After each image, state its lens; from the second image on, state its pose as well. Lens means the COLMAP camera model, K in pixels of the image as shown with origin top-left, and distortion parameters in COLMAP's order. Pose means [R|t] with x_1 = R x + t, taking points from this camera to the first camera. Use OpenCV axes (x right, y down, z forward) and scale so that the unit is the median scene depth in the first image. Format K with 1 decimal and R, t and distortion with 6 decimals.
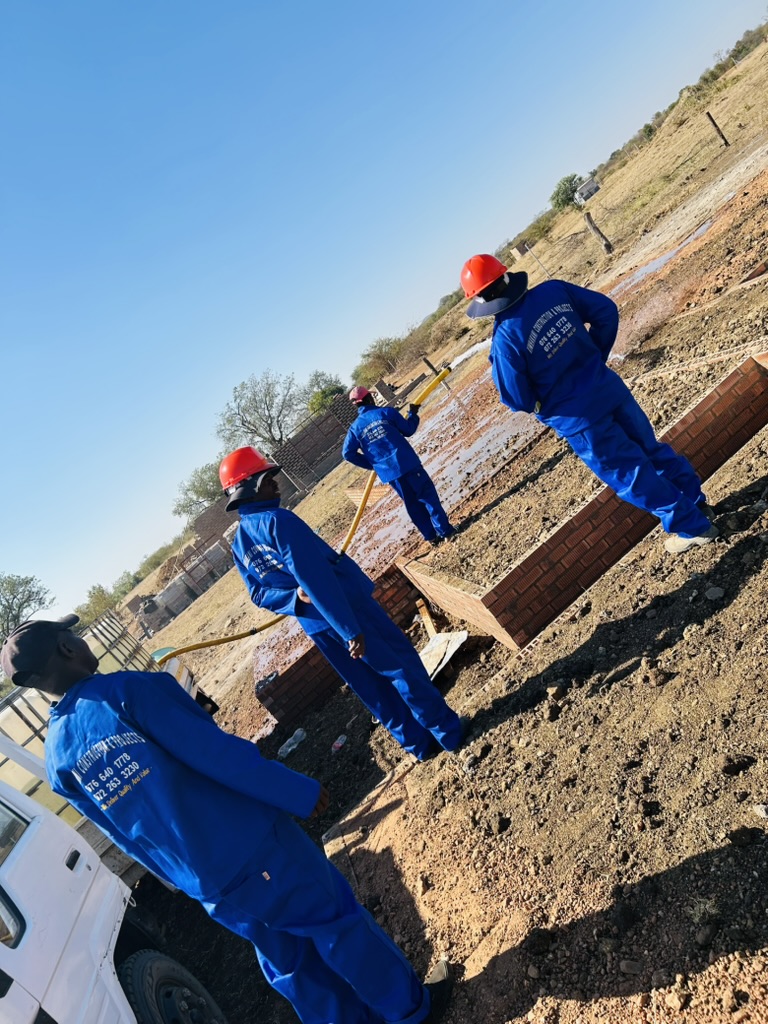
lens RADIAL K [[766.1, 0, 377.3], [0, 766.1, 515.4], [0, 0, 1]] dist [0.030397, -0.018467]
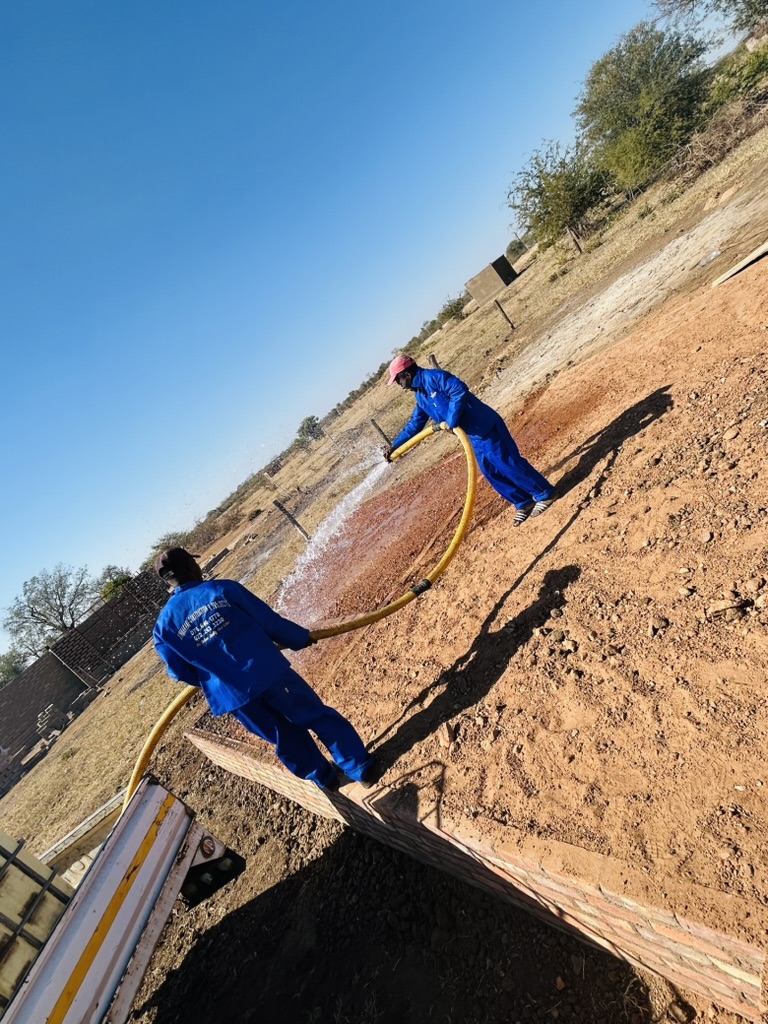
lens RADIAL K [[517.7, 0, 378.9], [0, 517.7, 509.6], [0, 0, 1]] dist [-0.000569, -0.000051]
pose [[0.918865, -0.018587, 0.394134, -0.016926], [0.128323, 0.958666, -0.253954, -0.020473], [-0.373123, 0.283926, 0.883270, 0.193096]]
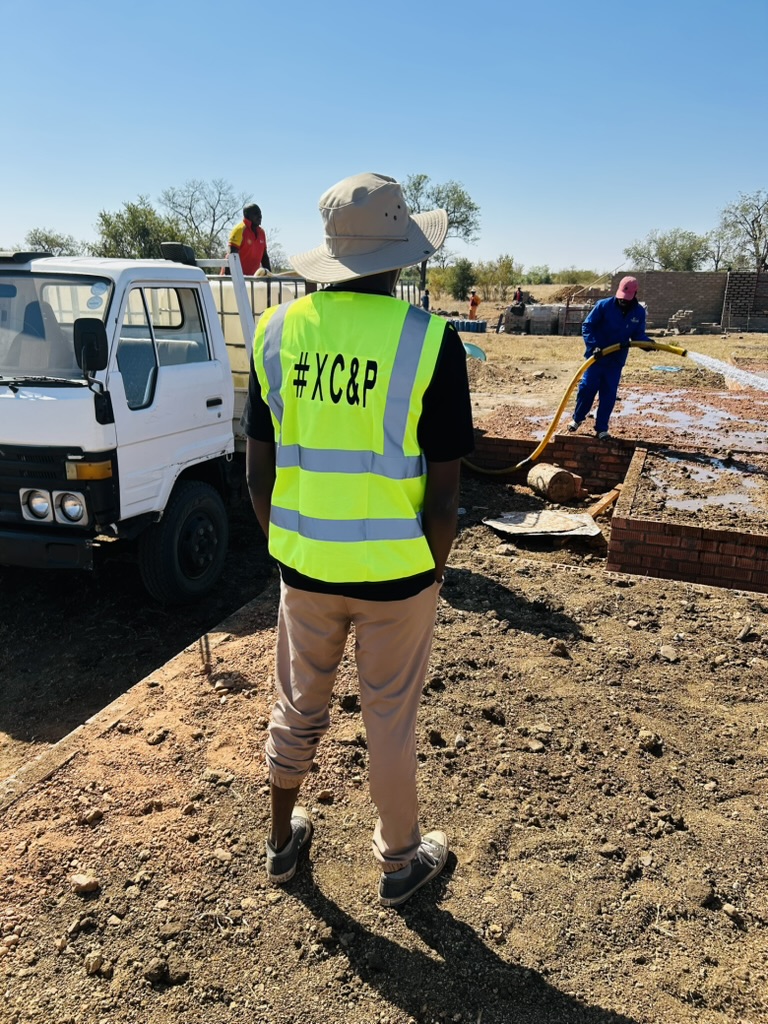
lens RADIAL K [[766.1, 0, 379.9], [0, 766.1, 515.9], [0, 0, 1]] dist [0.030397, -0.018467]
pose [[0.619730, 0.751750, -0.225404, 0.014449], [-0.632104, 0.648341, 0.424379, -0.011085], [0.465166, -0.120522, 0.876981, -0.005054]]
